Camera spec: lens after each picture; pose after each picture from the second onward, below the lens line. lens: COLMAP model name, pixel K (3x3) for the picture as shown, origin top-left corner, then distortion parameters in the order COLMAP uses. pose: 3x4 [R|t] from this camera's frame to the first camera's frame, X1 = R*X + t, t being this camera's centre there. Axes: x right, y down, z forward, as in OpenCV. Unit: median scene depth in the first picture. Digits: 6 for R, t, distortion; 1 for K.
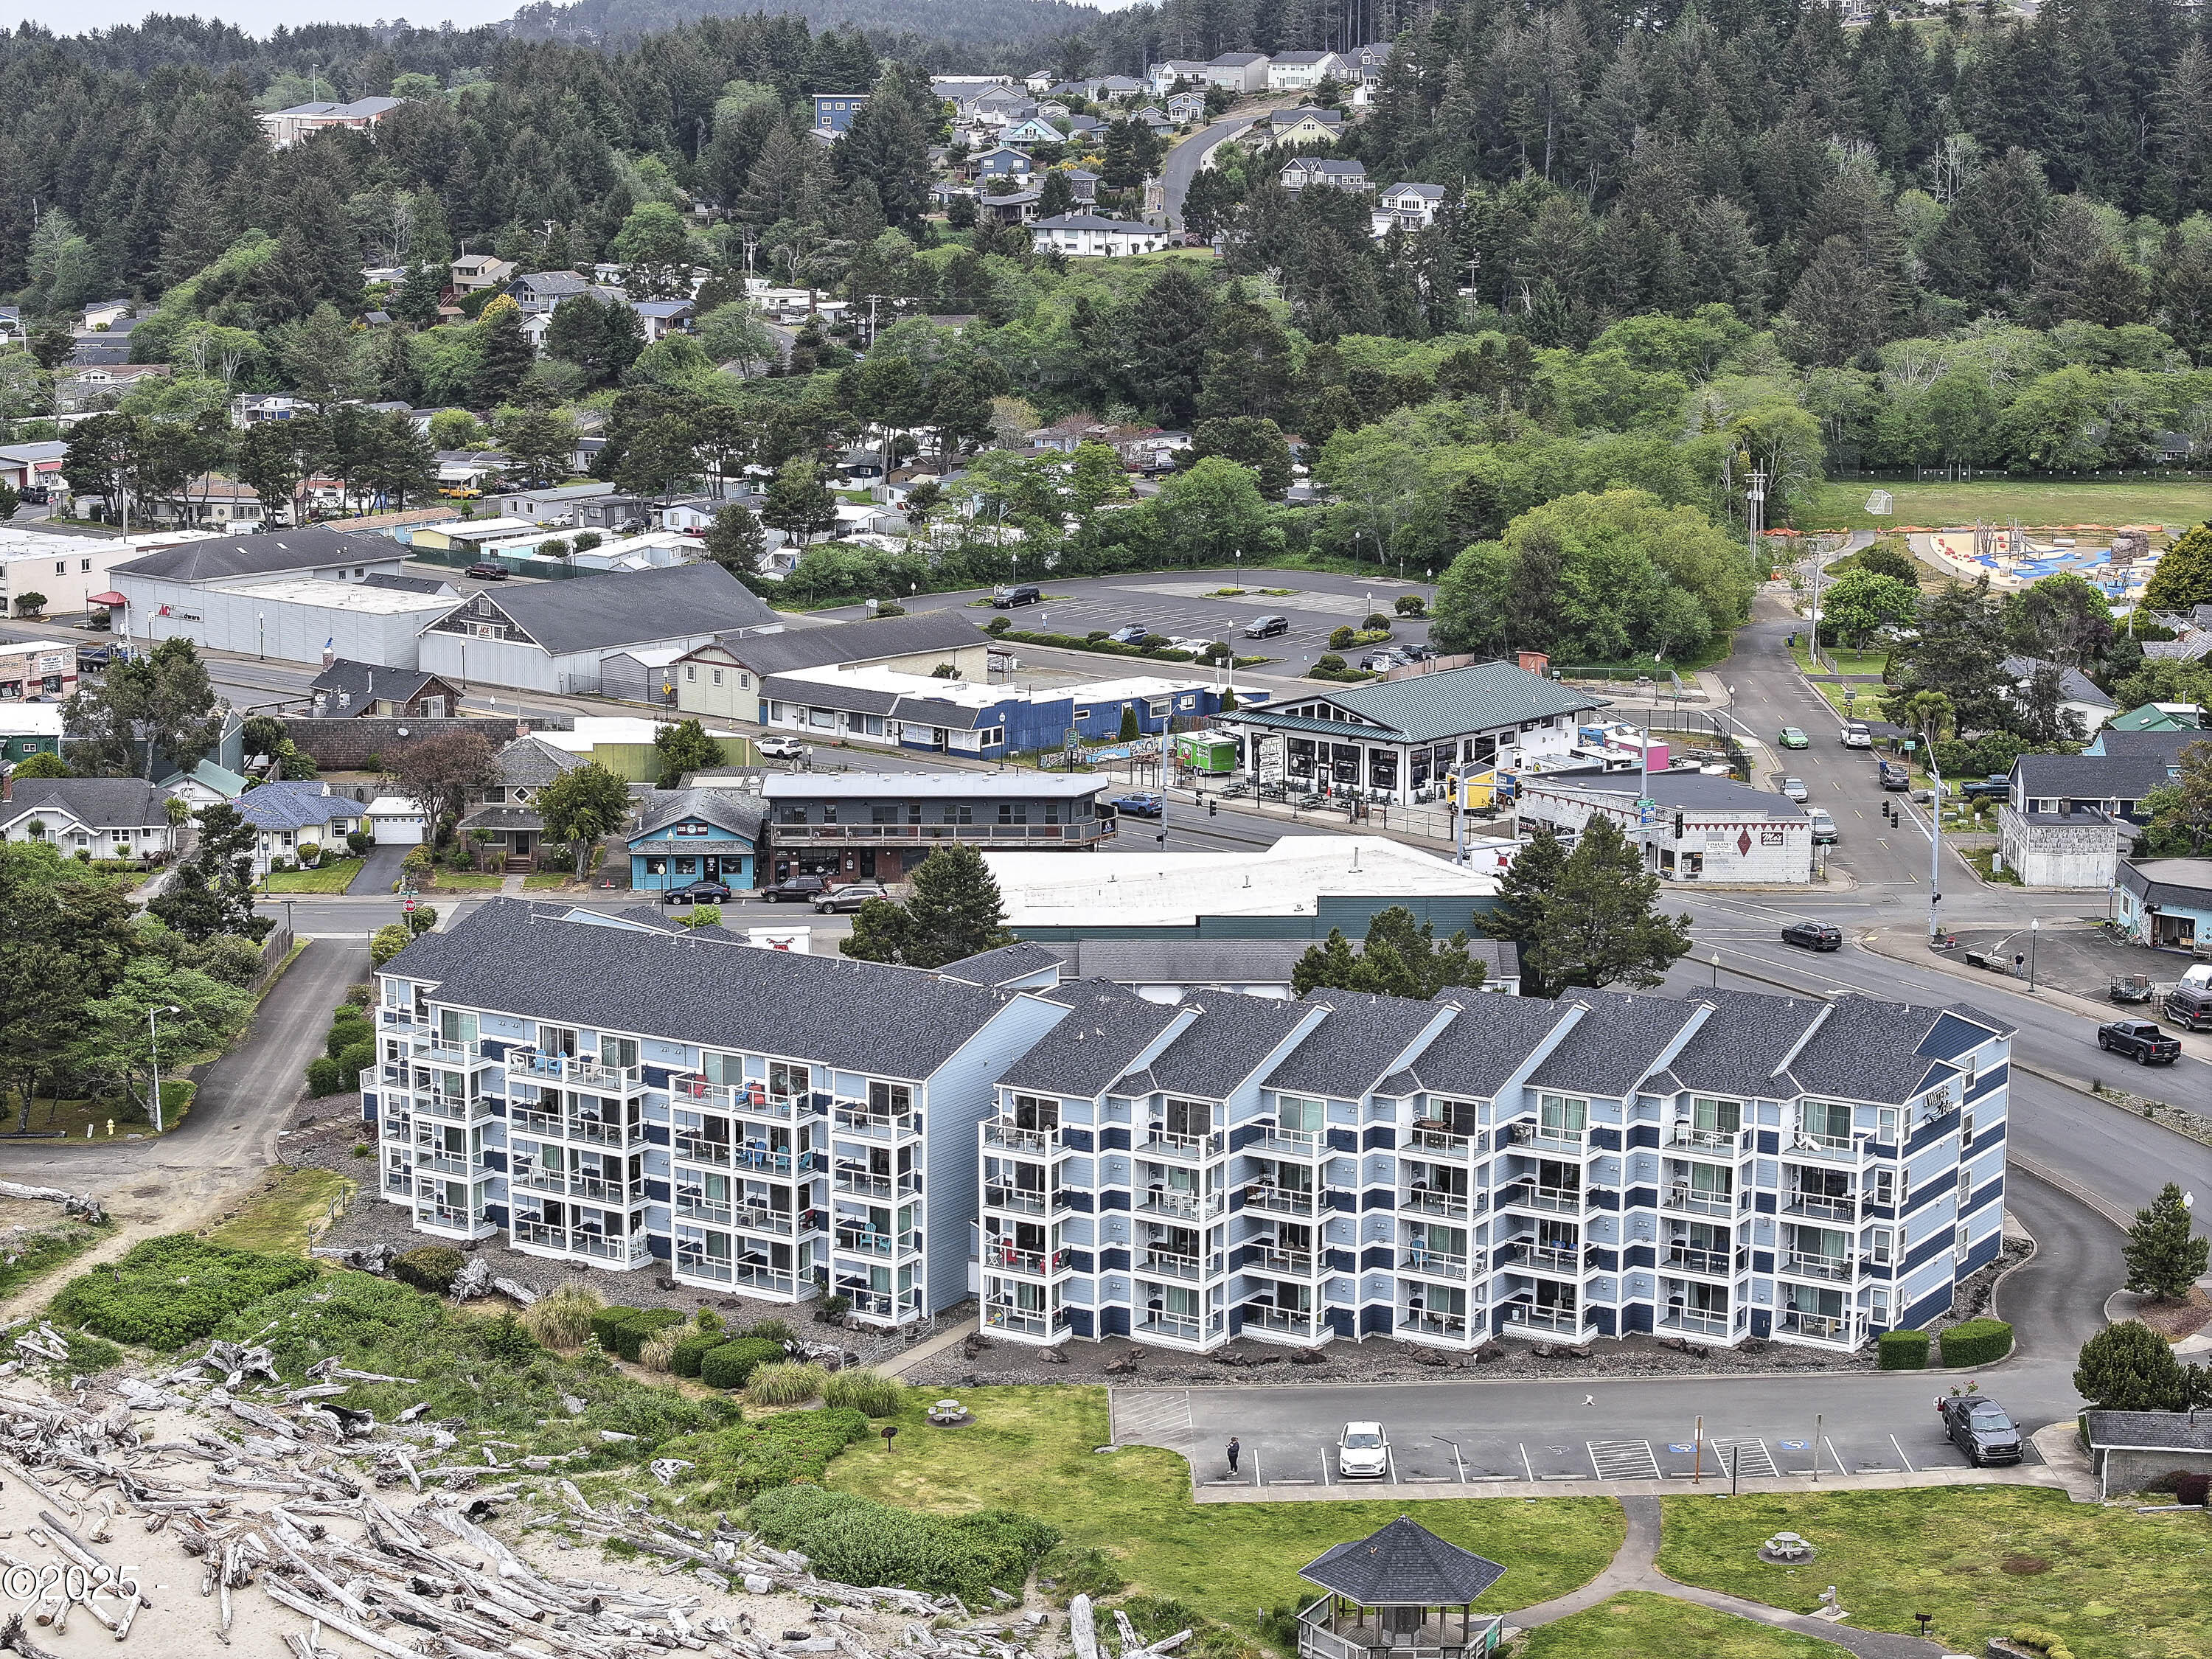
lens RADIAL K [[4427.6, 0, 1106.0], [0, 4427.6, 829.5], [0, 0, 1]] dist [-0.228898, 1.159234]
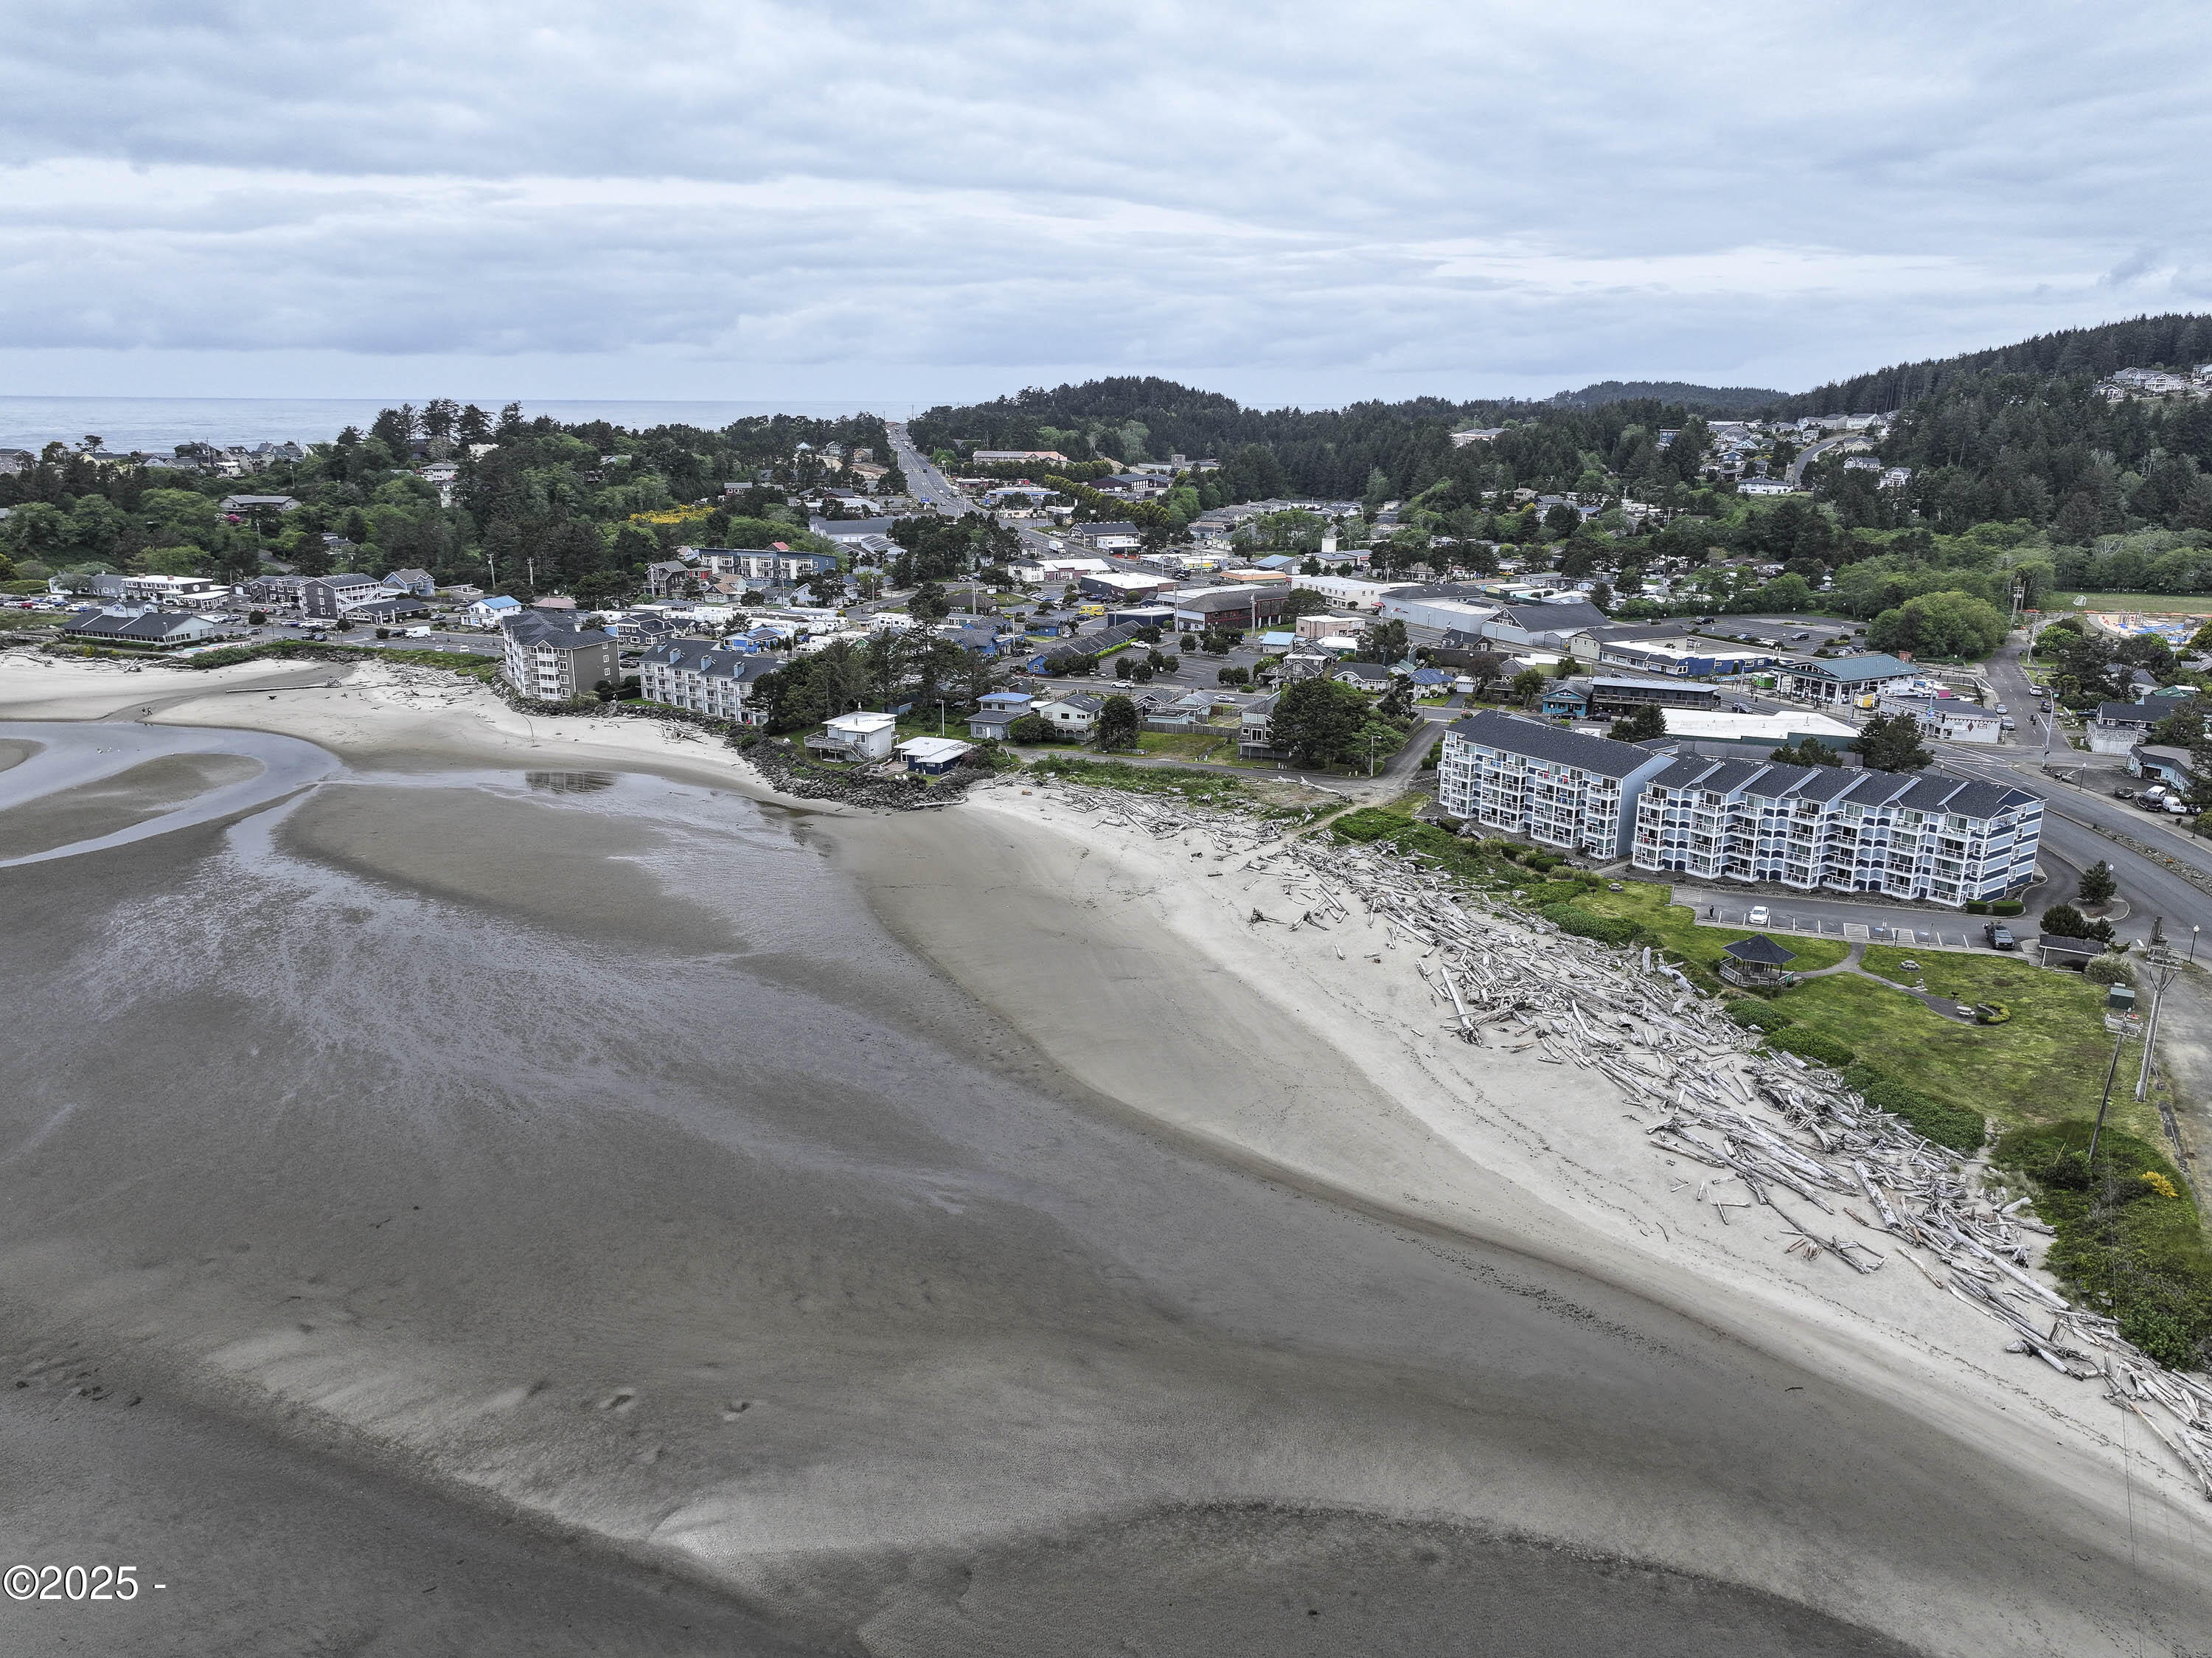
lens RADIAL K [[1555.5, 0, 1113.8], [0, 1555.5, 822.2], [0, 0, 1]] dist [0.007037, 0.004942]
pose [[0.920834, 0.102590, -0.376217, 0.040706], [-0.070277, 0.992636, 0.098671, 0.005379], [0.383569, -0.064420, 0.921263, -0.108433]]
